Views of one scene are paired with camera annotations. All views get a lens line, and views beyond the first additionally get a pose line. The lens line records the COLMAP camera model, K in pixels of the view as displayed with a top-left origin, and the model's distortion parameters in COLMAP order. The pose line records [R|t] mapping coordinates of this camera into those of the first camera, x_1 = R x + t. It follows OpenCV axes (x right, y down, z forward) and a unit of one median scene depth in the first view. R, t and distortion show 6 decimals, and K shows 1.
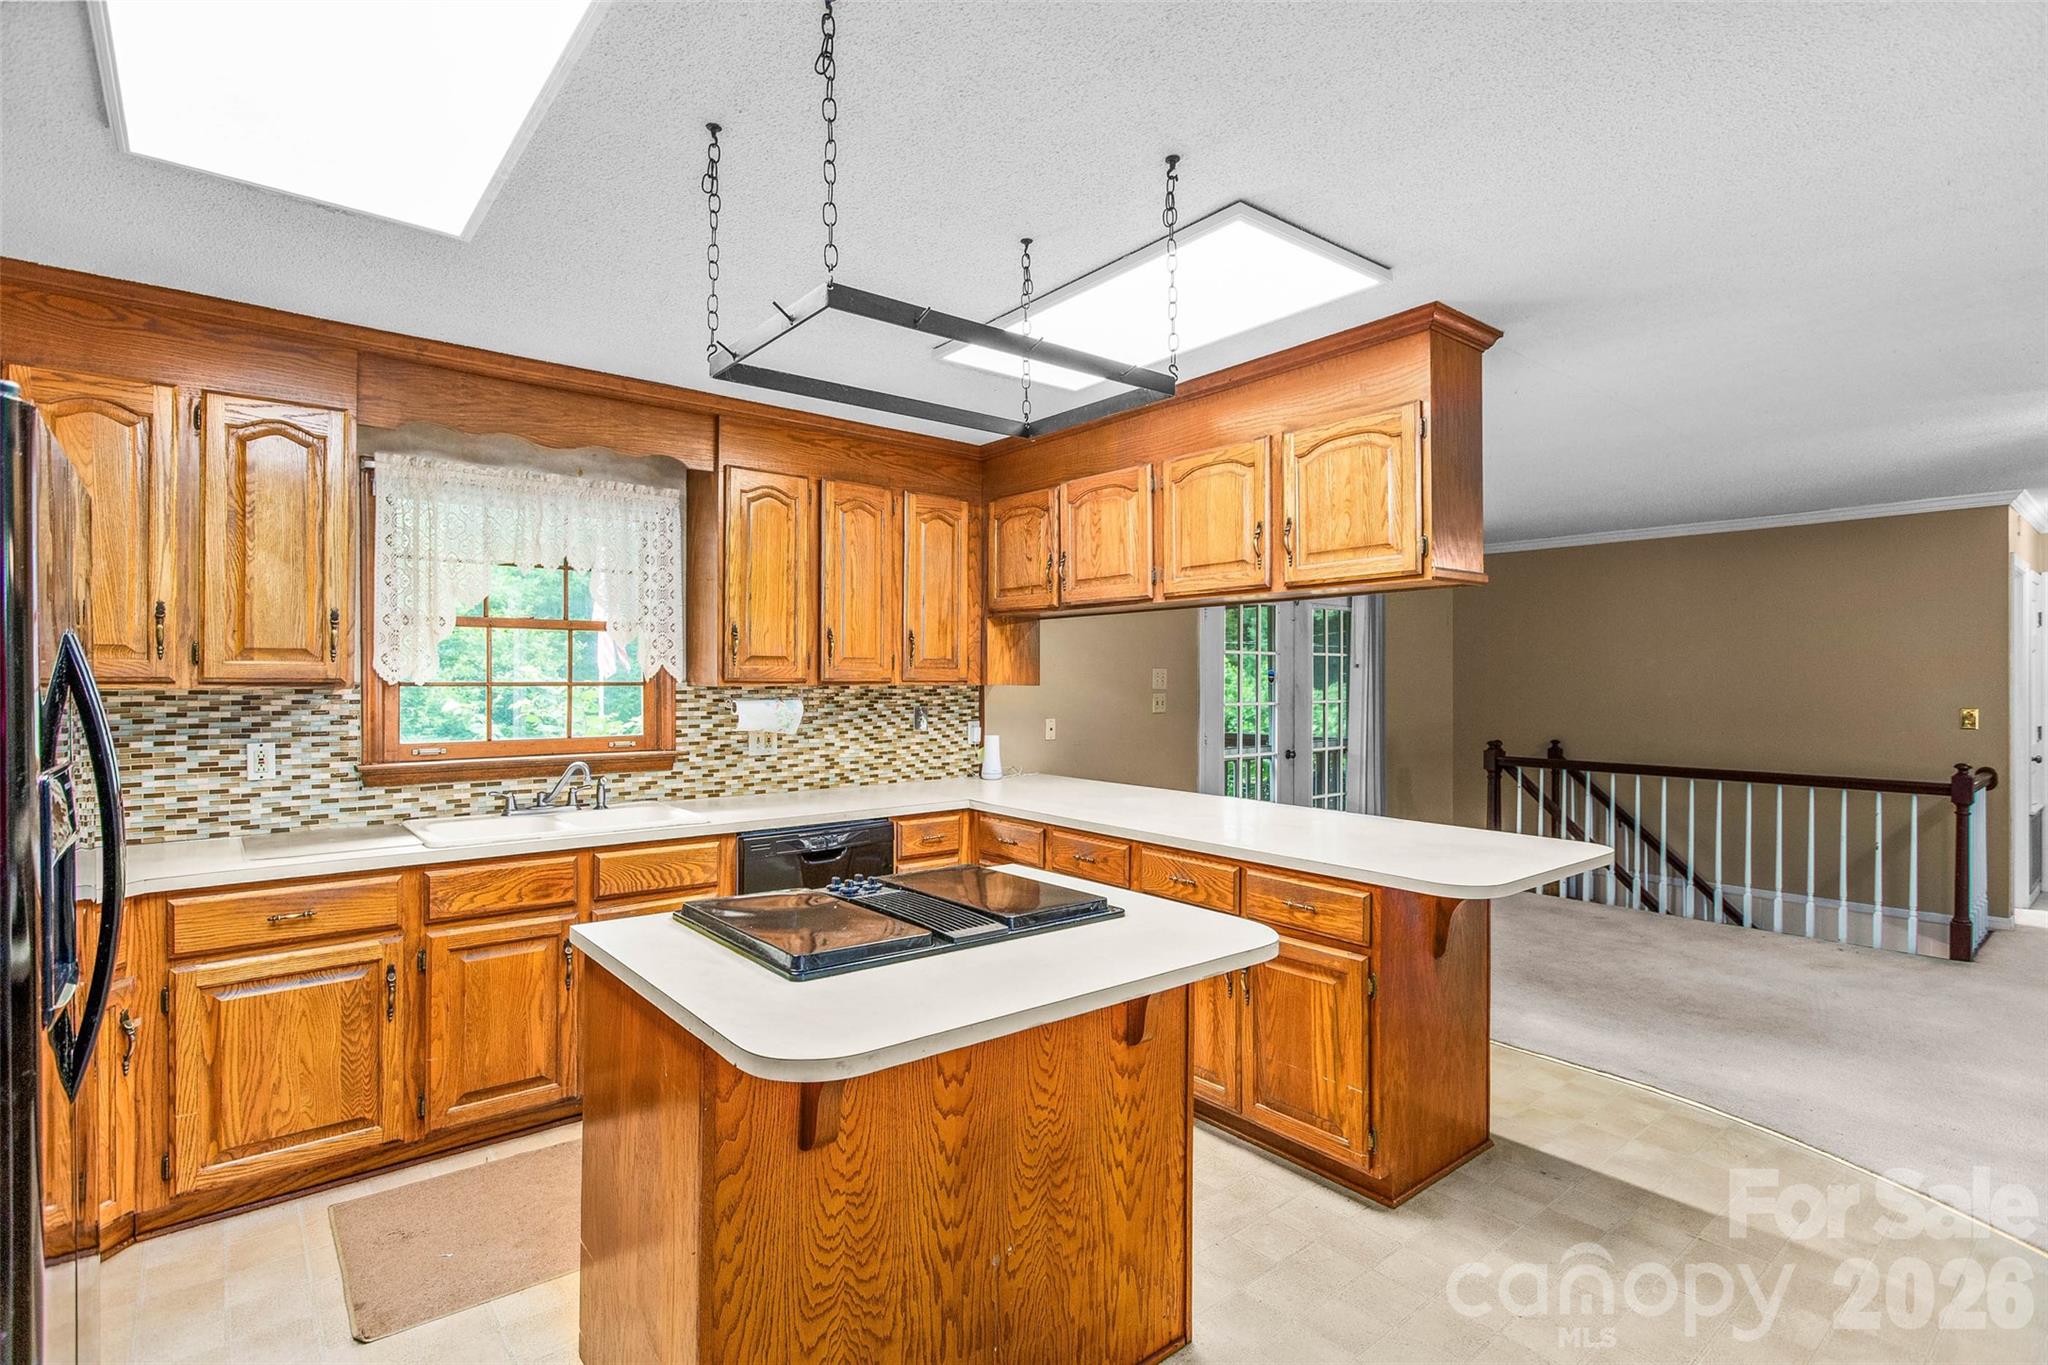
lens RADIAL K [[975.8, 0, 1020.2], [0, 975.8, 675.4], [0, 0, 1]] dist [-0.007635, 0.000866]
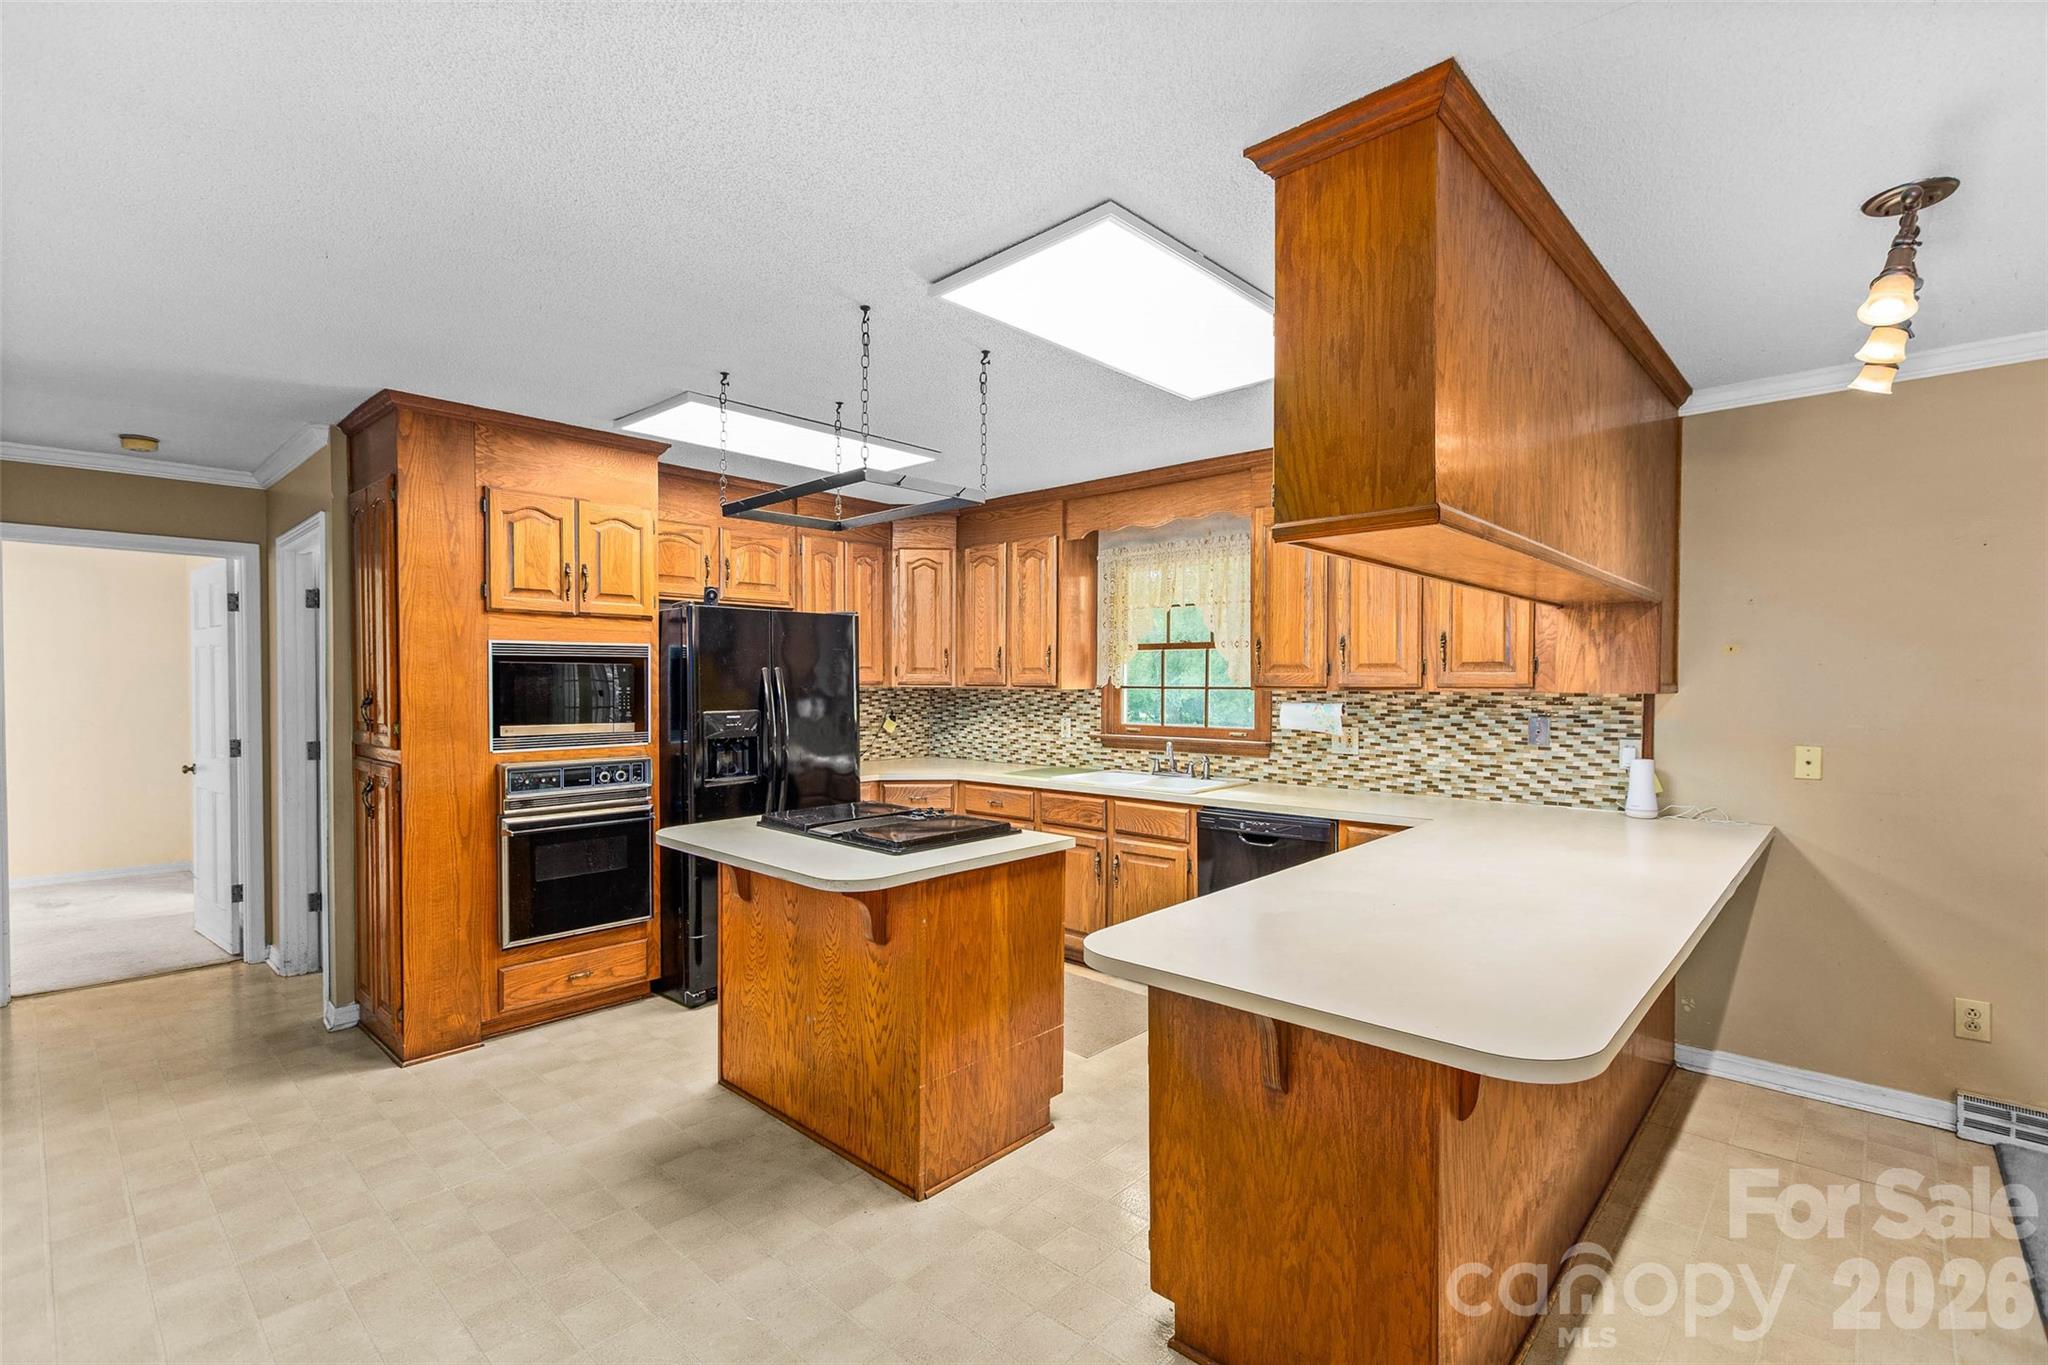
lens RADIAL K [[923.1, 0, 1024.1], [0, 923.1, 695.5], [0, 0, 1]] dist [-0.000446, 0.000127]
pose [[0.136937, 0.014662, -0.990471, 0.869130], [0.003093, 0.999879, 0.015229, -0.000910], [0.990575, -0.005149, 0.136876, 0.608324]]
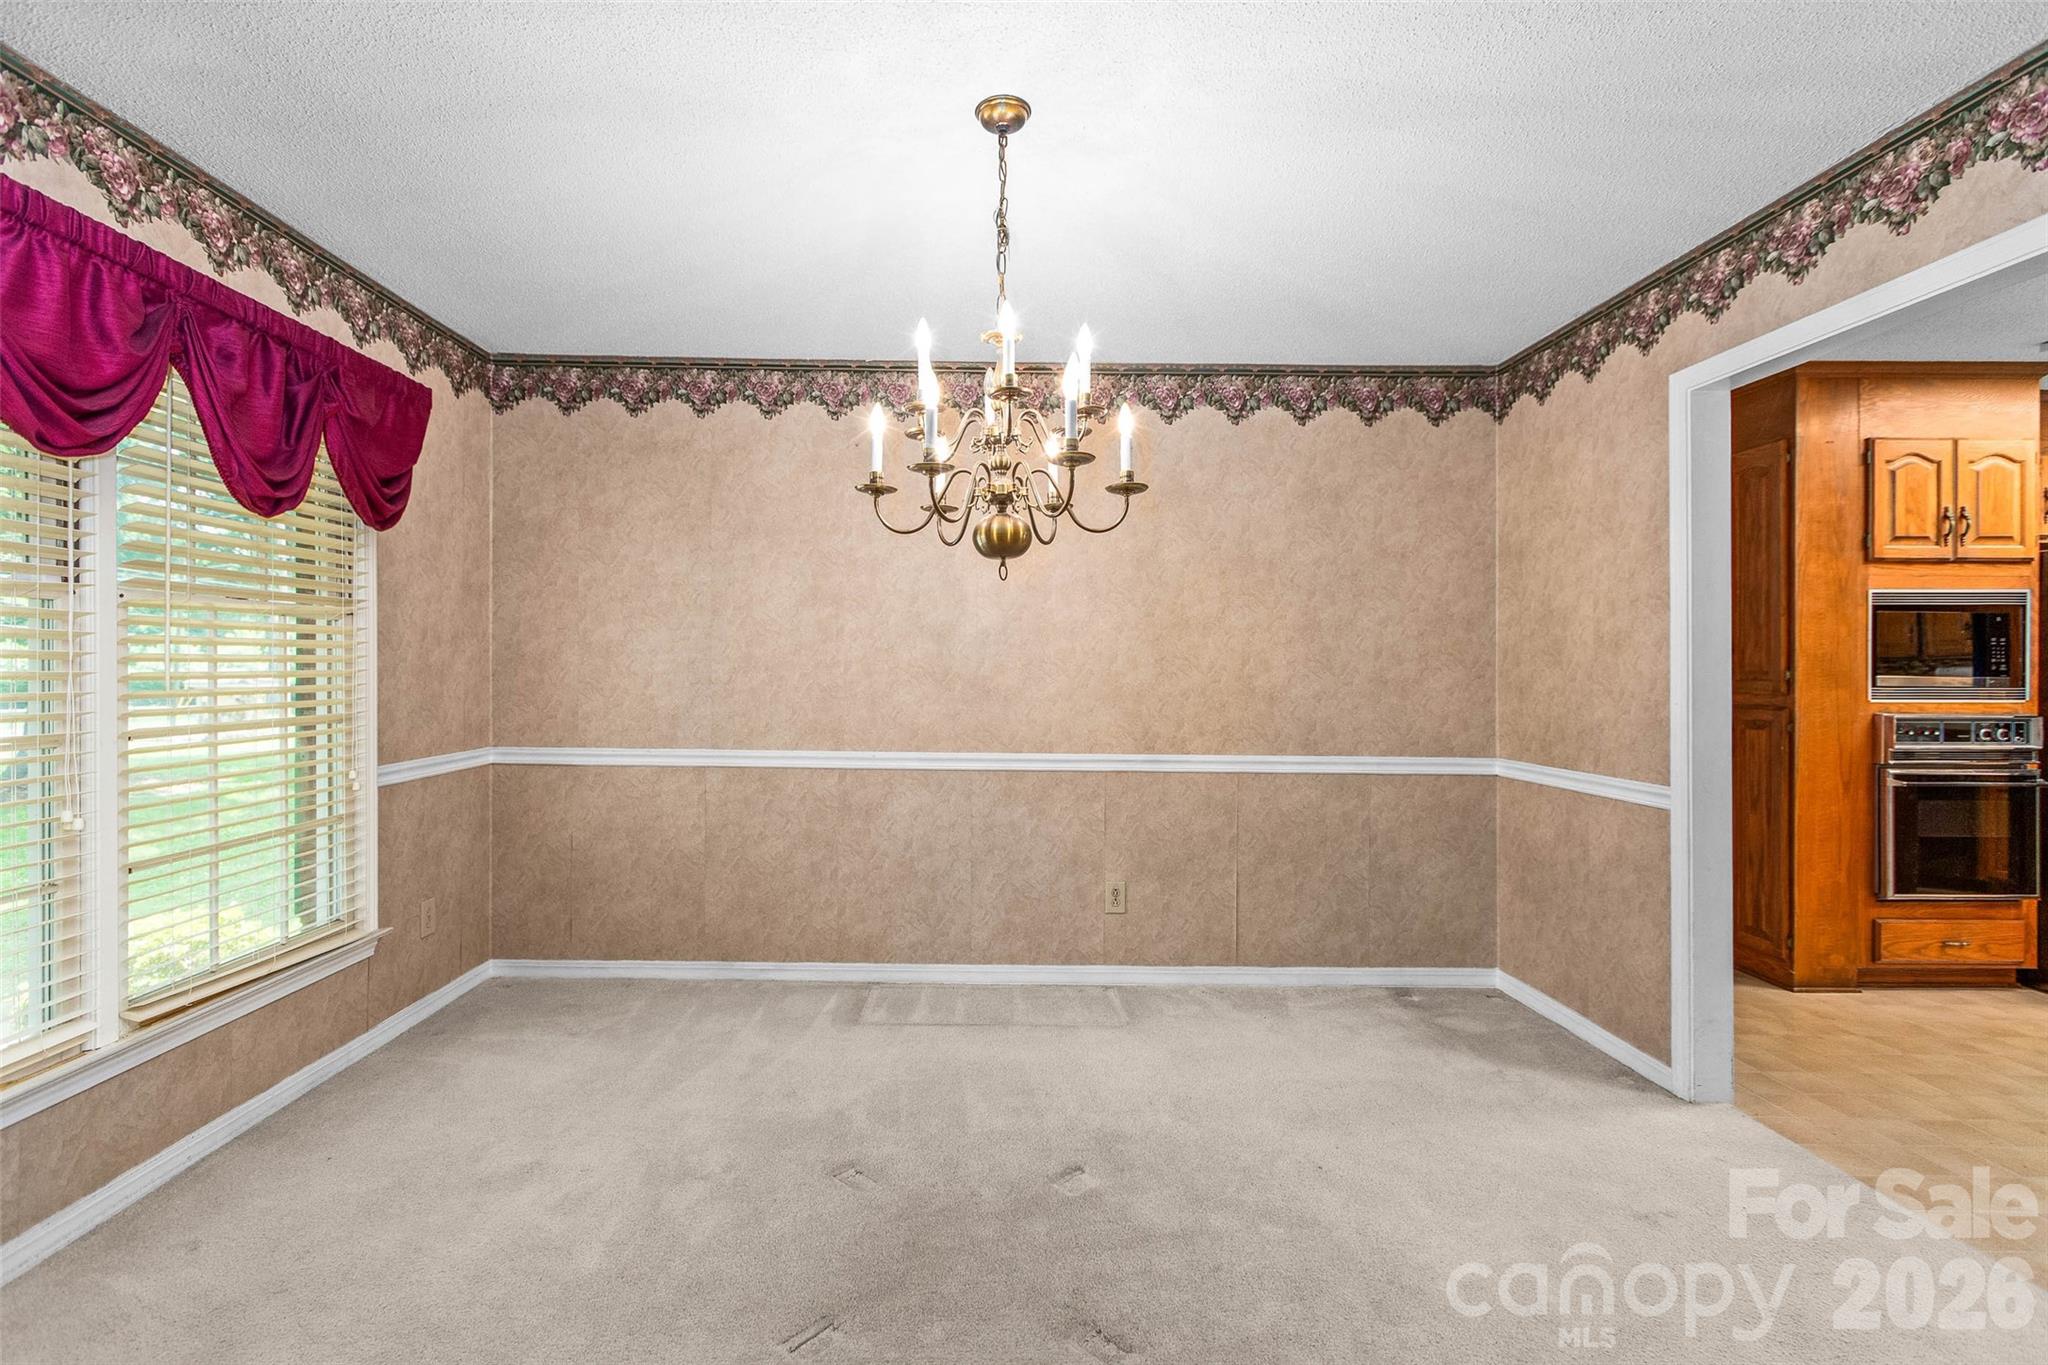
lens RADIAL K [[942.8, 0, 984.7], [0, 942.8, 661.7], [0, 0, 1]] dist [-0.000303, -0.000194]
pose [[-0.623926, -0.005648, -0.781463, 1.231035], [-0.002936, 0.999984, -0.004884, 0.042014], [0.781478, -0.000753, -0.623933, 0.017319]]
